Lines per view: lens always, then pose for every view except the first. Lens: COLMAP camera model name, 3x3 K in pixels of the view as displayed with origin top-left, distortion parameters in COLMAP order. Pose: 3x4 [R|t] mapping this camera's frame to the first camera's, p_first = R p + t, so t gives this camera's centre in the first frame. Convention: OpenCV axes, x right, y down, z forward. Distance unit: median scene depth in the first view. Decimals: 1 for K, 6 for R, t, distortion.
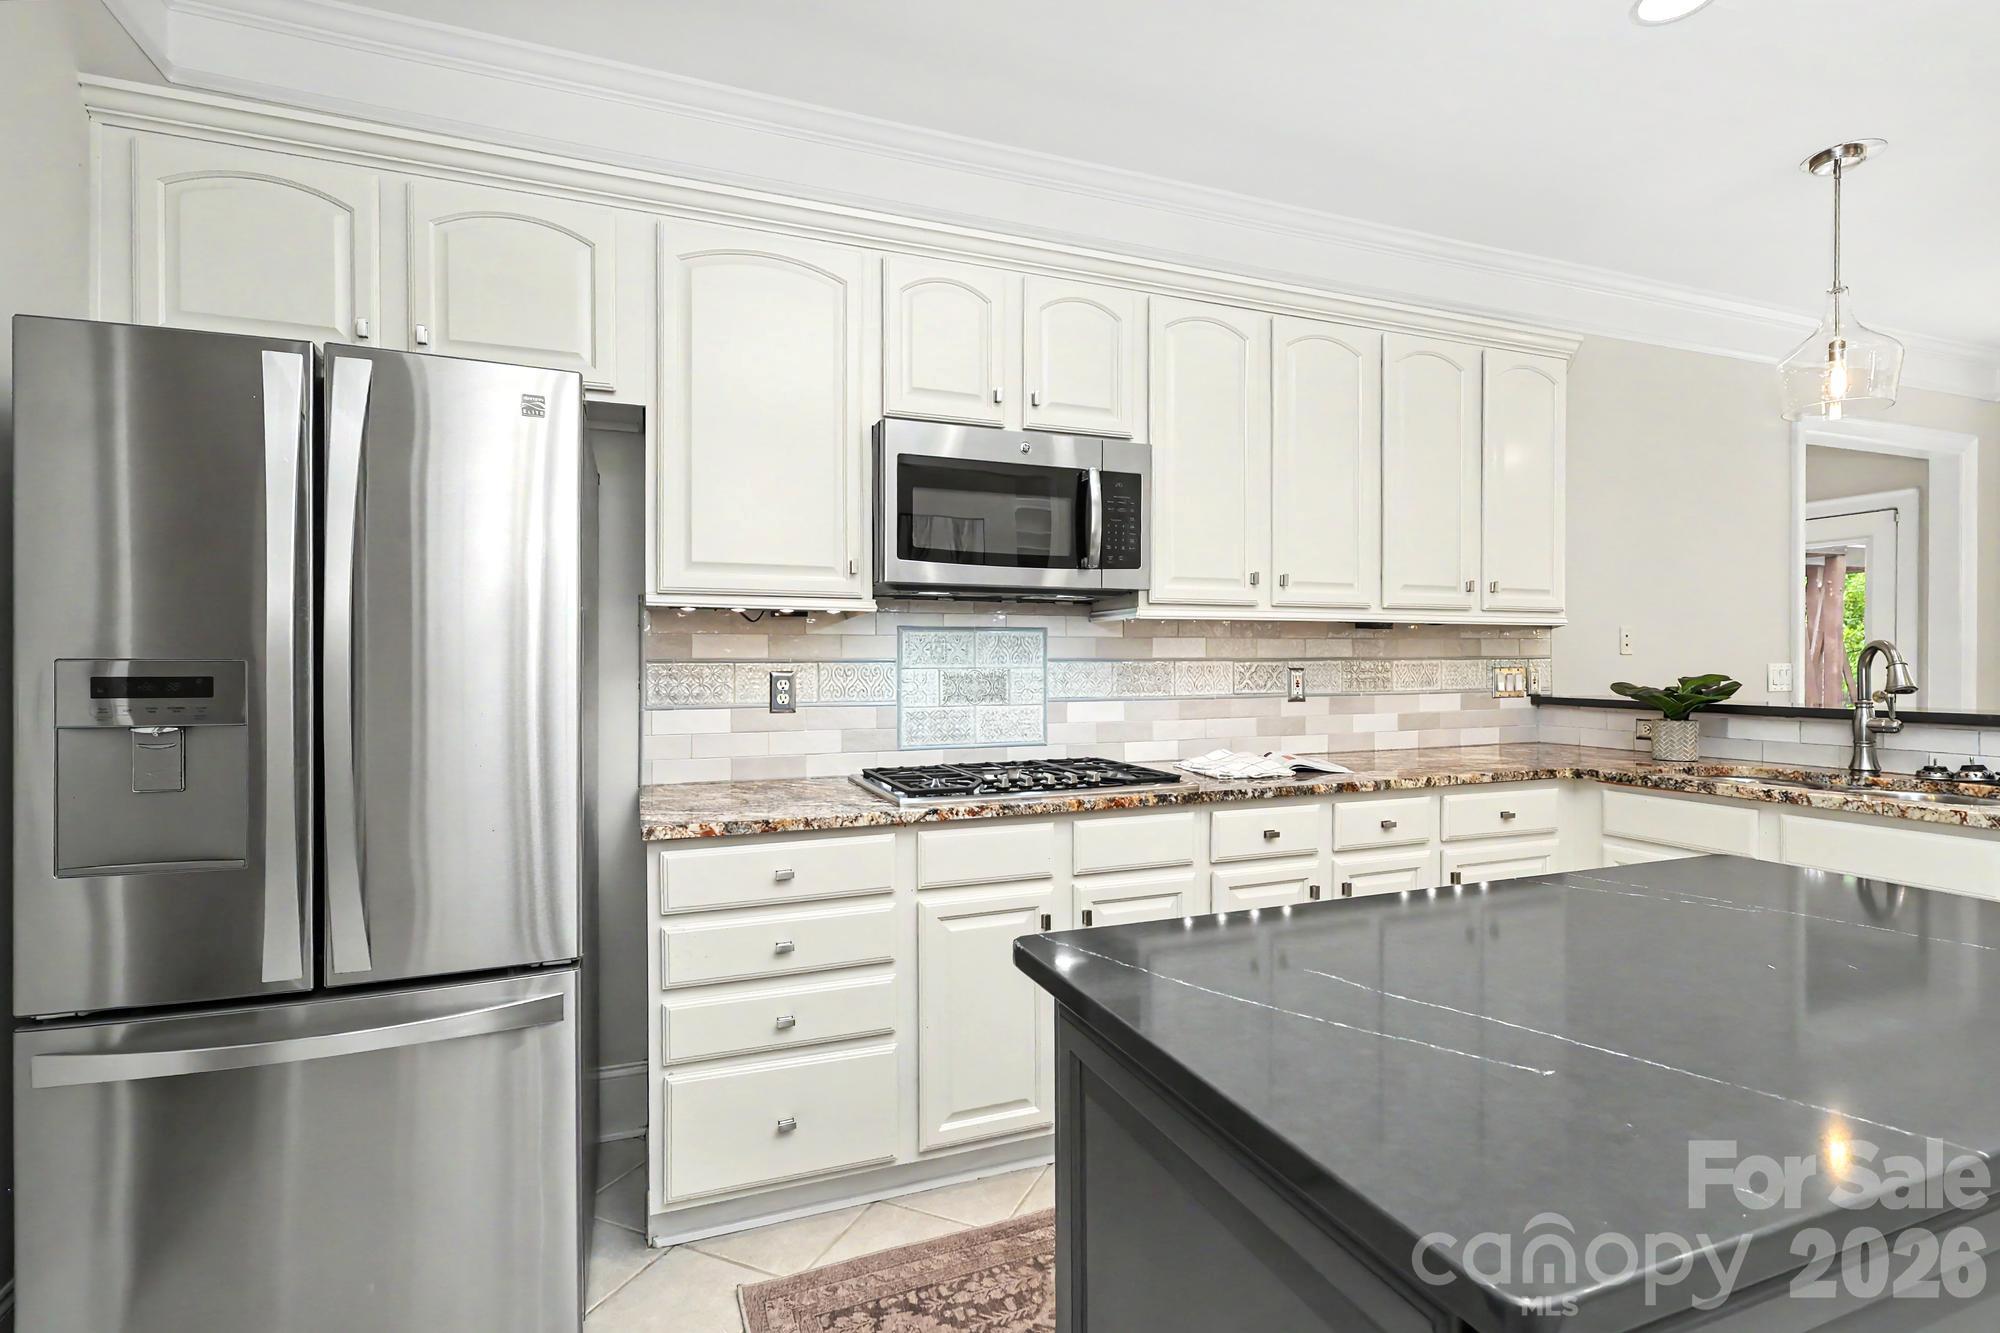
lens RADIAL K [[936.0, 0, 996.8], [0, 936.0, 662.0], [0, 0, 1]] dist [-0.000233, 0.000498]
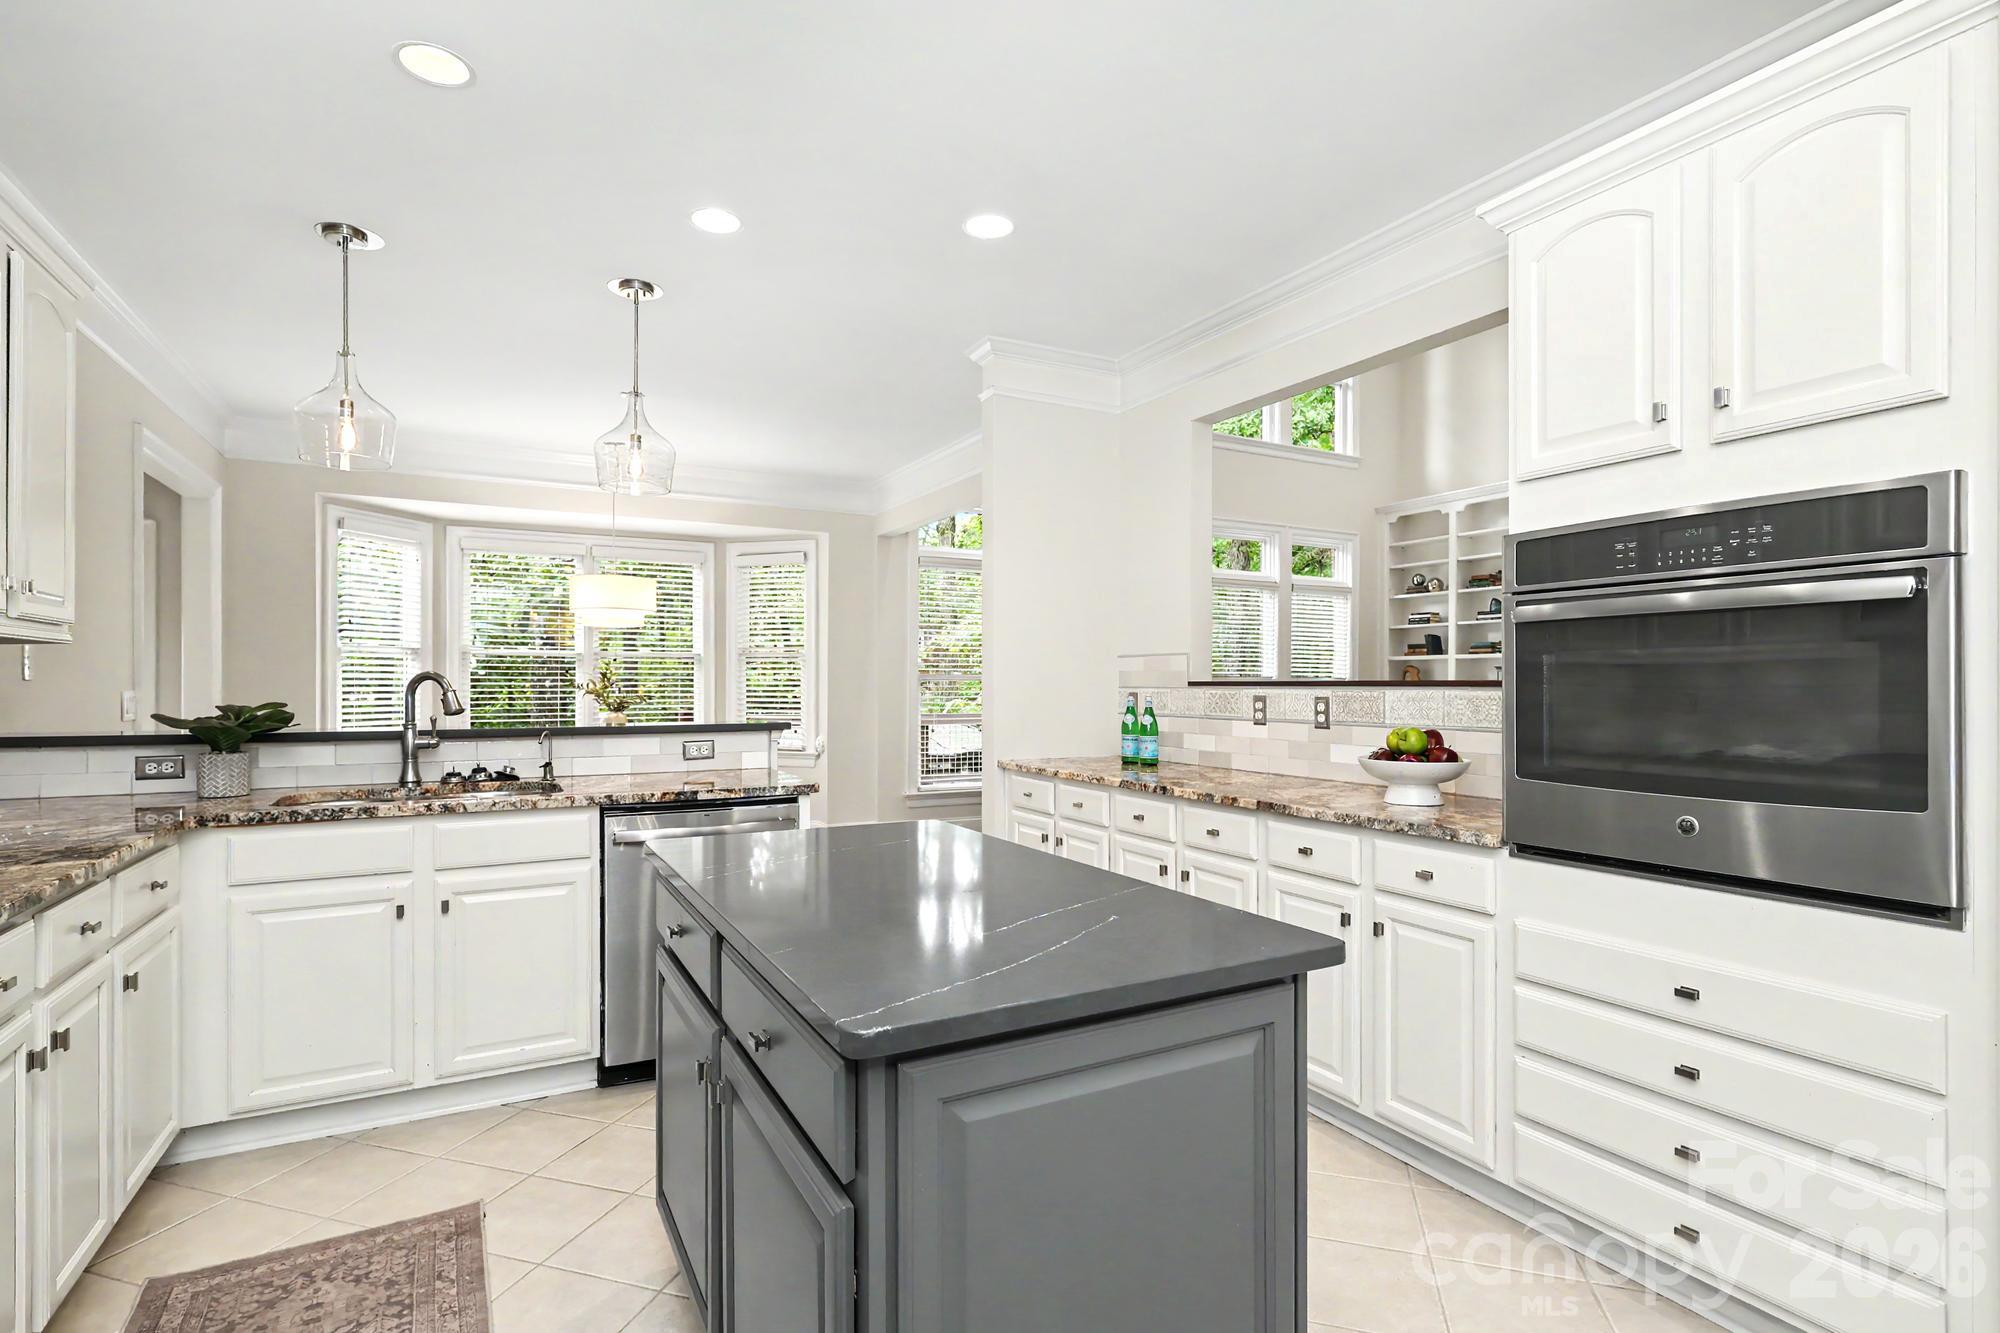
lens RADIAL K [[968.2, 0, 994.8], [0, 968.2, 688.3], [0, 0, 1]] dist [0.001507, 0.000317]
pose [[-0.132201, -0.001431, 0.991222, -0.381017], [-0.002443, 0.999996, 0.001117, -0.005376], [-0.991220, -0.002274, -0.132204, 0.434280]]
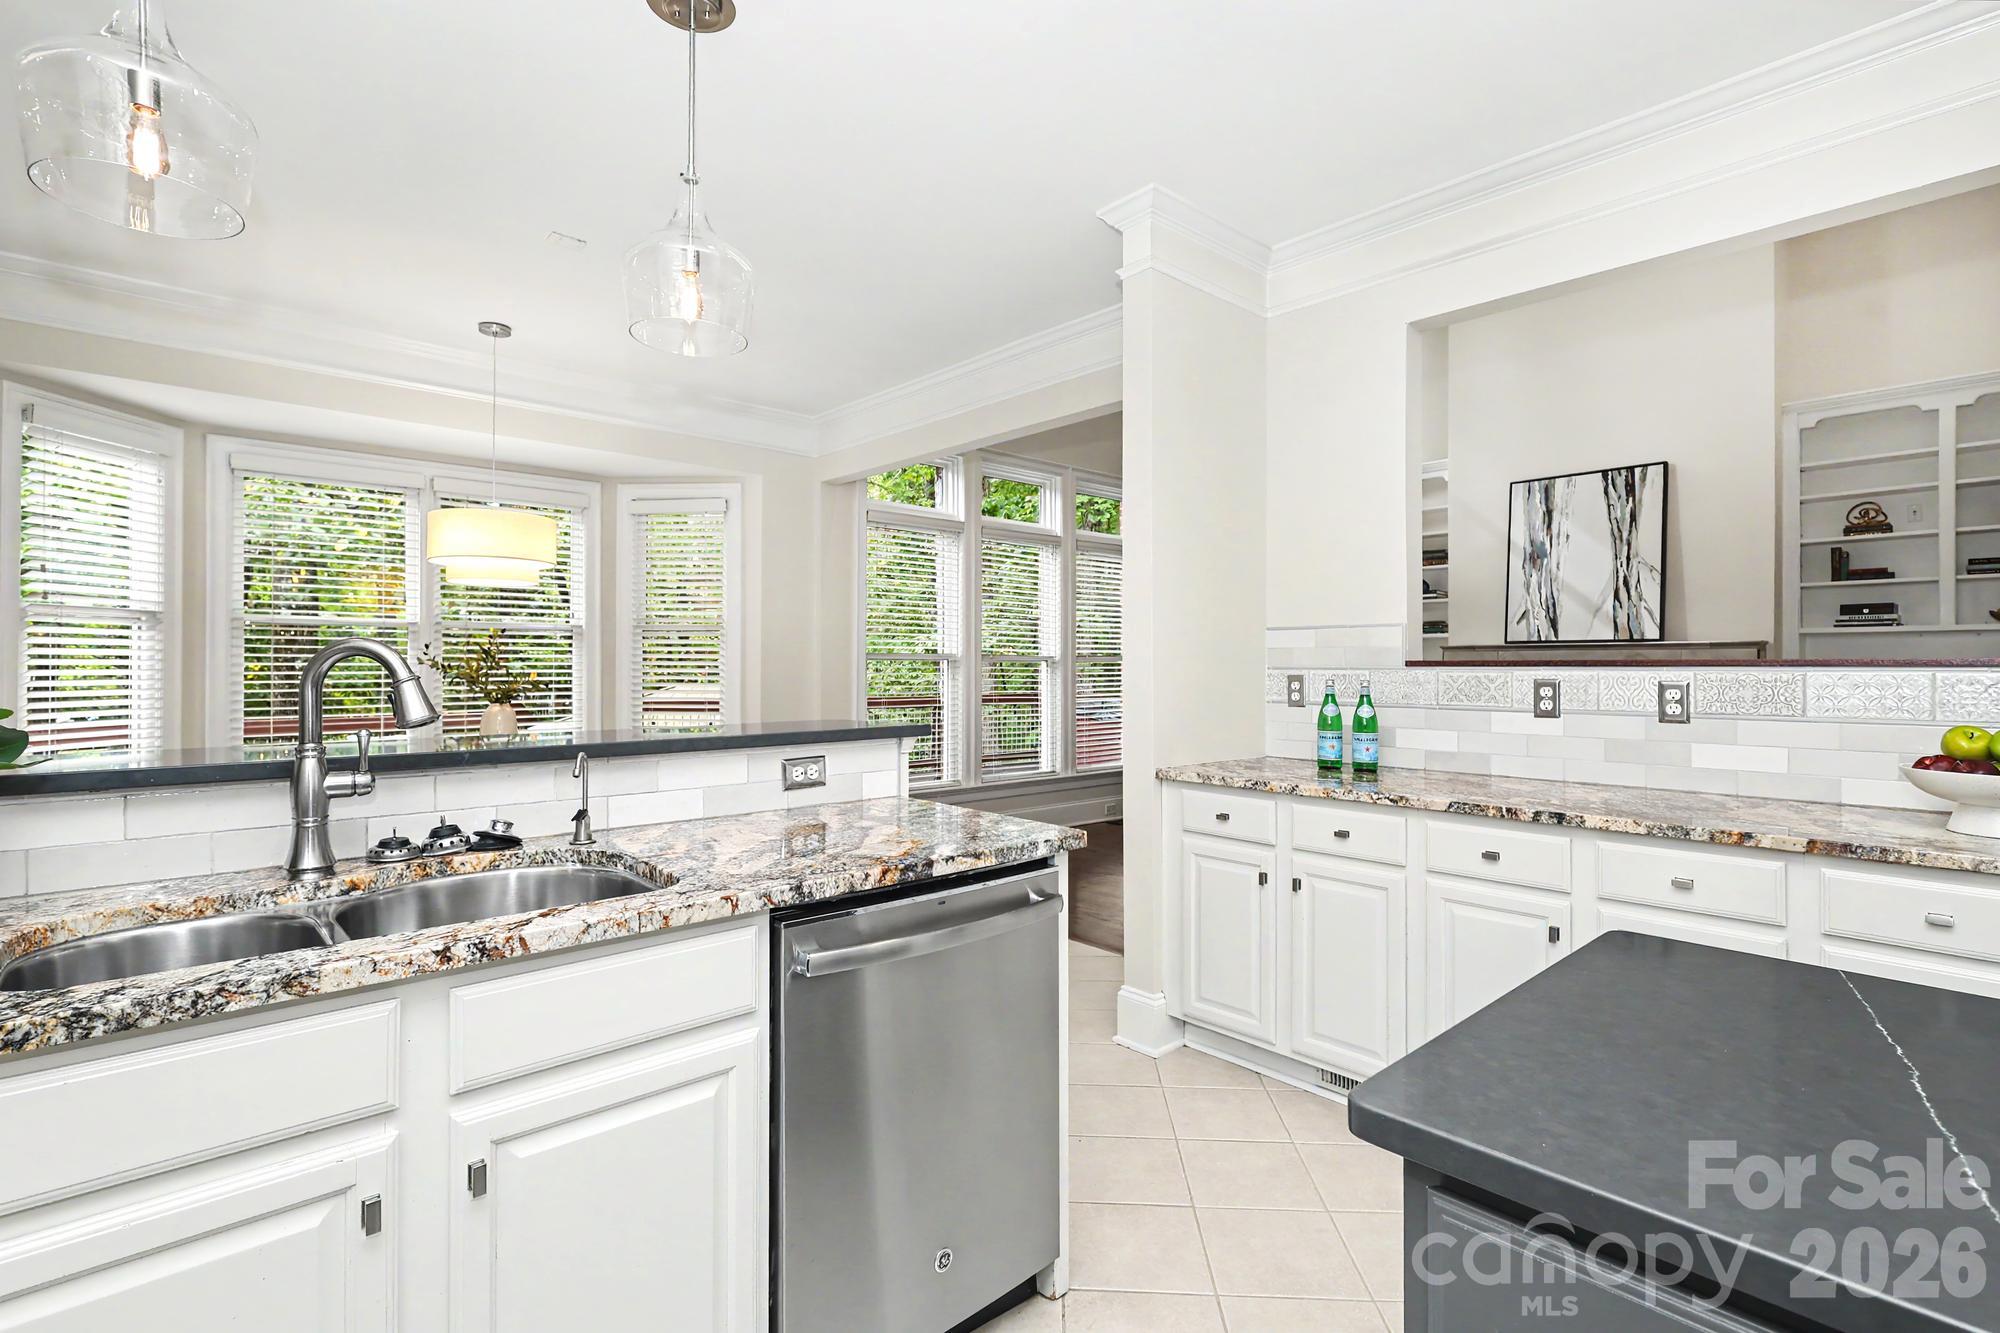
lens RADIAL K [[936.0, 0, 996.8], [0, 936.0, 662.0], [0, 0, 1]] dist [-0.000233, 0.000498]
pose [[-0.368598, 0.006161, 0.929569, 0.250406], [-0.000679, 0.999976, -0.006897, -0.005255], [-0.929589, -0.003174, -0.368585, 0.828281]]
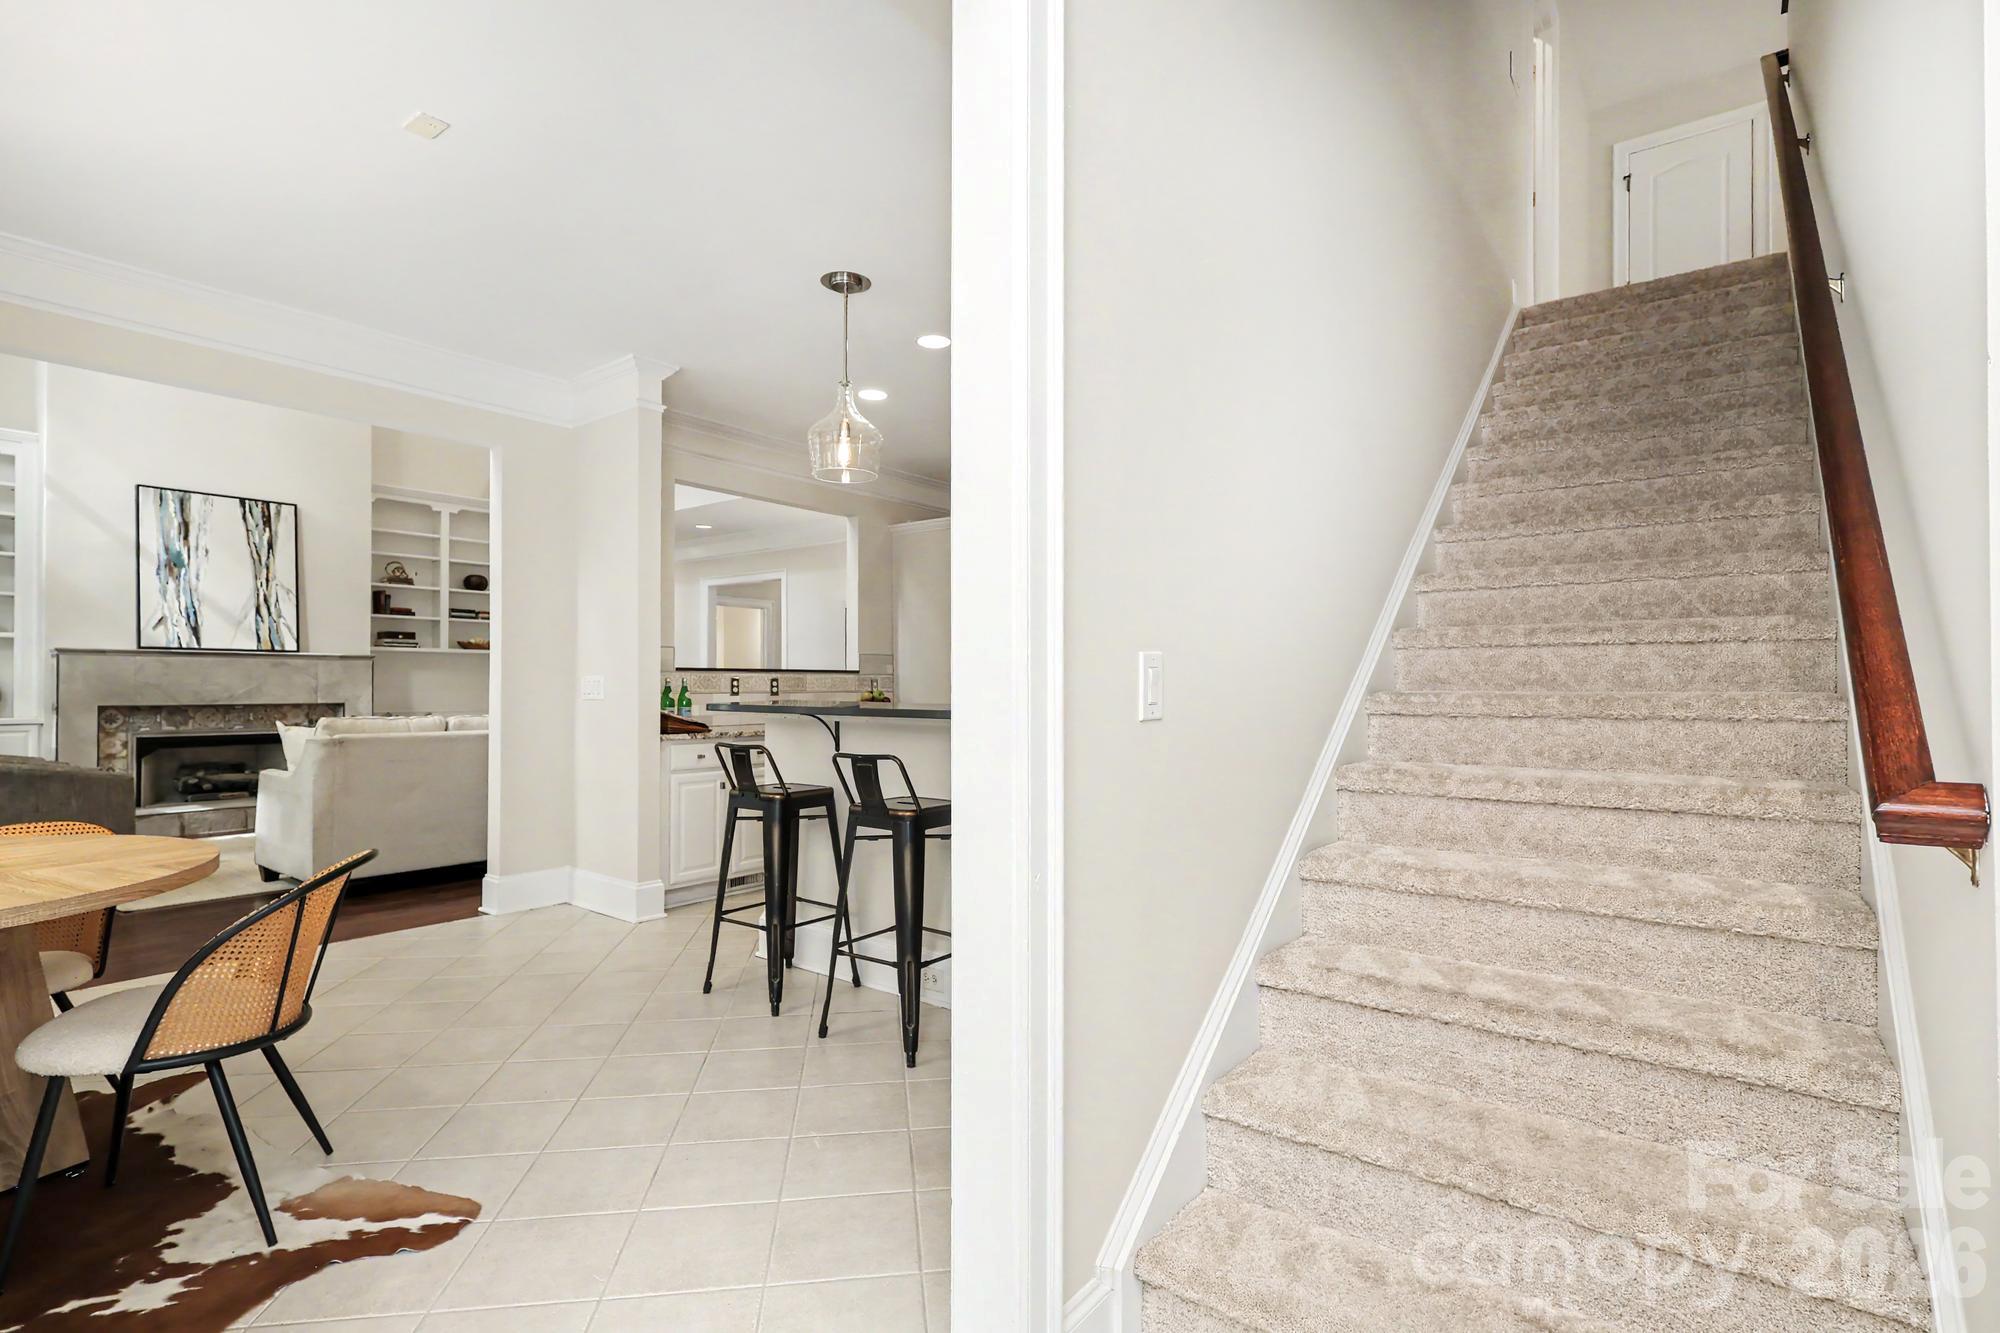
lens RADIAL K [[938.3, 0, 996.5], [0, 938.3, 680.2], [0, 0, 1]] dist [-0.001207, 0.000289]
pose [[-0.848028, -0.002433, -0.529946, 1.617516], [-0.000620, 0.999993, -0.003599, 0.020161], [0.529951, -0.002723, -0.848024, 2.043578]]
